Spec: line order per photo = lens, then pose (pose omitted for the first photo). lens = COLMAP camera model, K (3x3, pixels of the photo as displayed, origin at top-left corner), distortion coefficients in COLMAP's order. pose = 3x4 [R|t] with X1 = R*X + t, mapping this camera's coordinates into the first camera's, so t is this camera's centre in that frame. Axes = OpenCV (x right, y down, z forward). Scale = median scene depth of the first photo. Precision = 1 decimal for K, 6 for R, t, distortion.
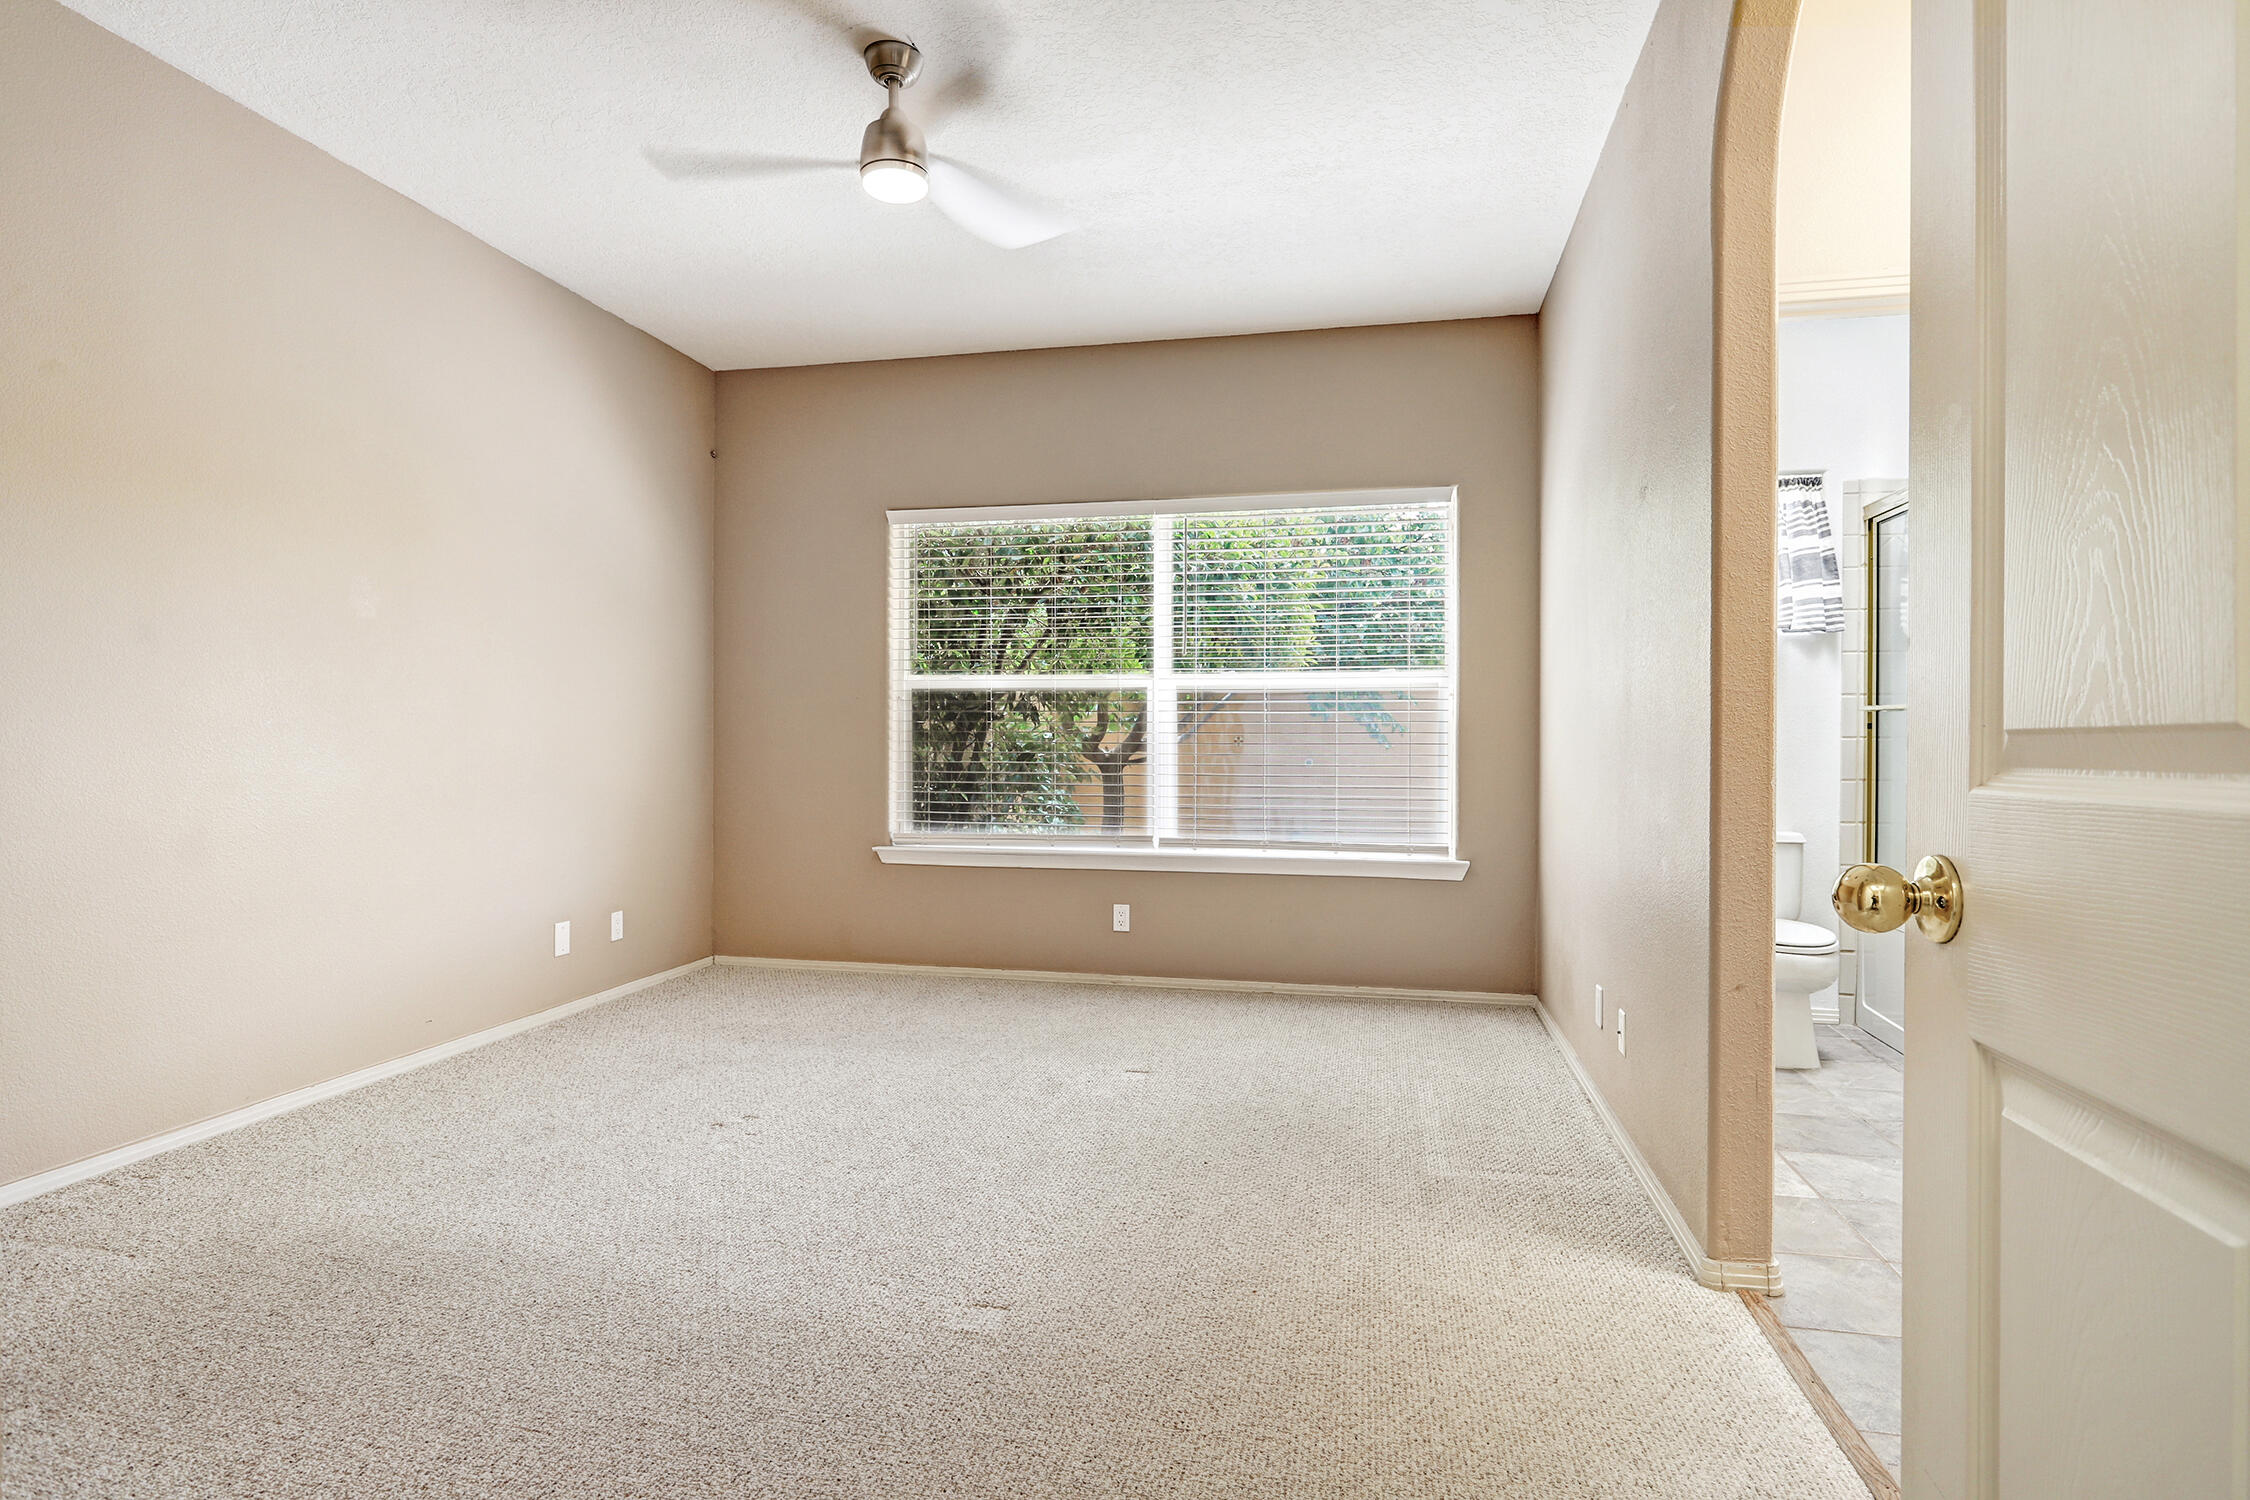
lens RADIAL K [[1133.2, 0, 1141.1], [0, 1133.2, 740.0], [0, 0, 1]] dist [0.020108, 0.000573]
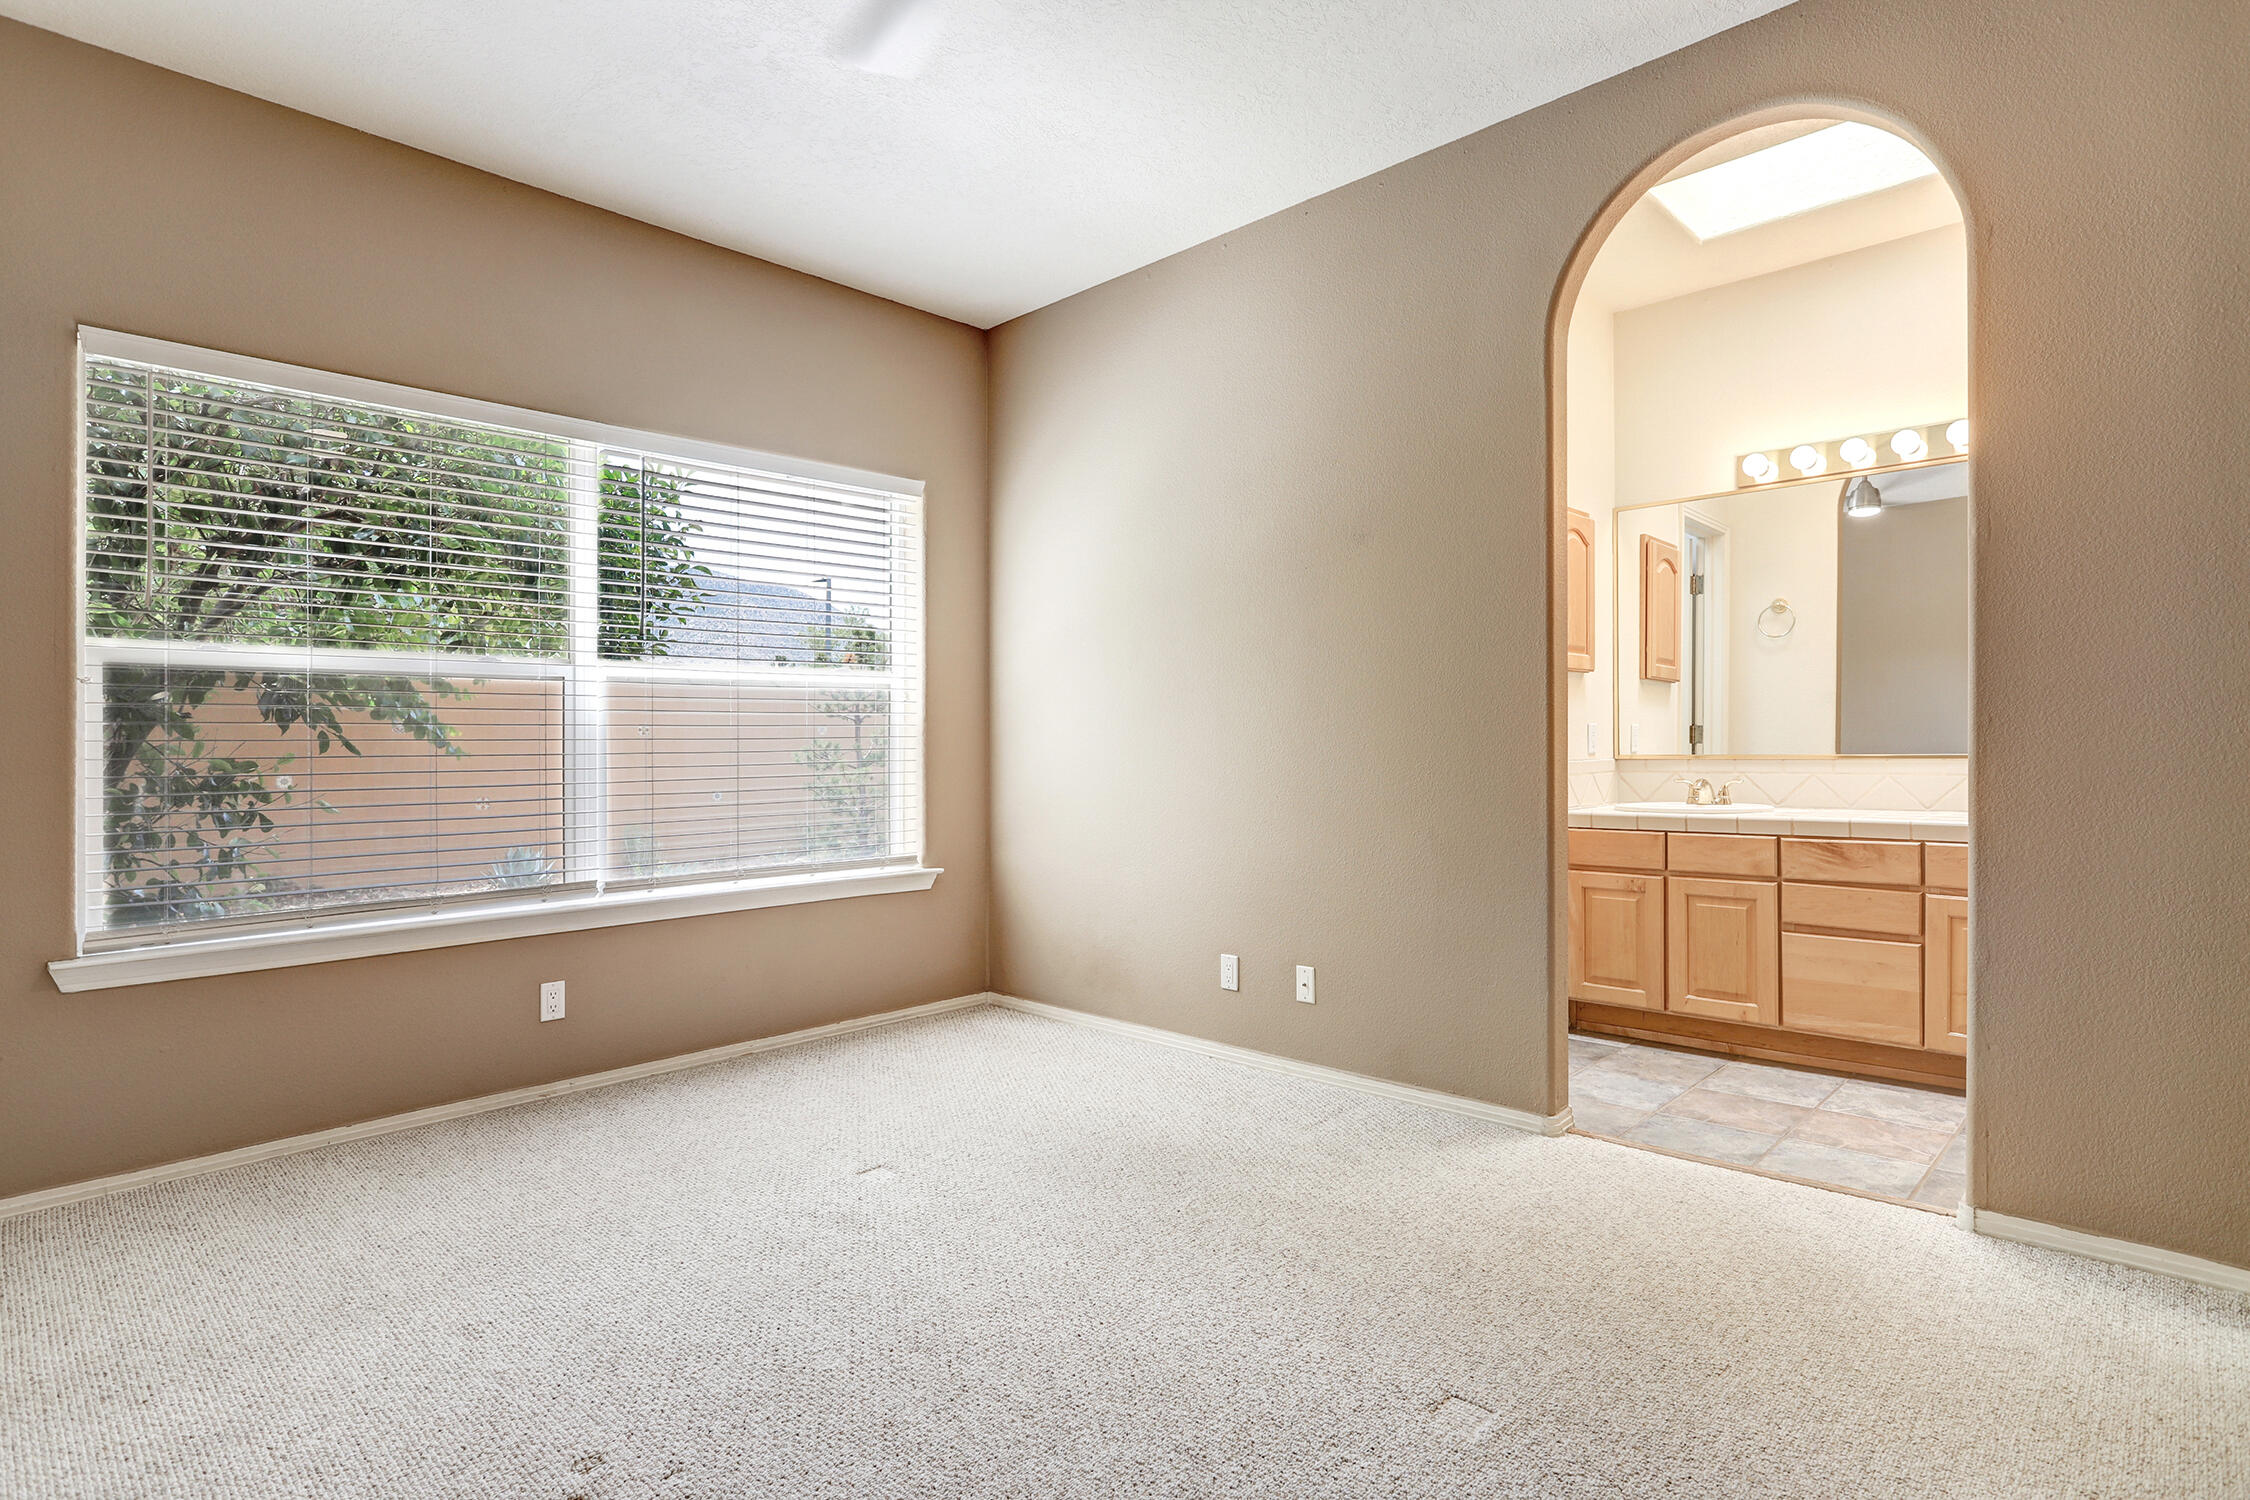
lens RADIAL K [[1133.2, 0, 1141.1], [0, 1133.2, 740.0], [0, 0, 1]] dist [0.020108, 0.000573]
pose [[0.521275, -0.007110, 0.853359, -0.441969], [0.001507, 0.999971, 0.007411, -0.011439], [-0.853388, -0.002578, 0.521270, 0.320374]]
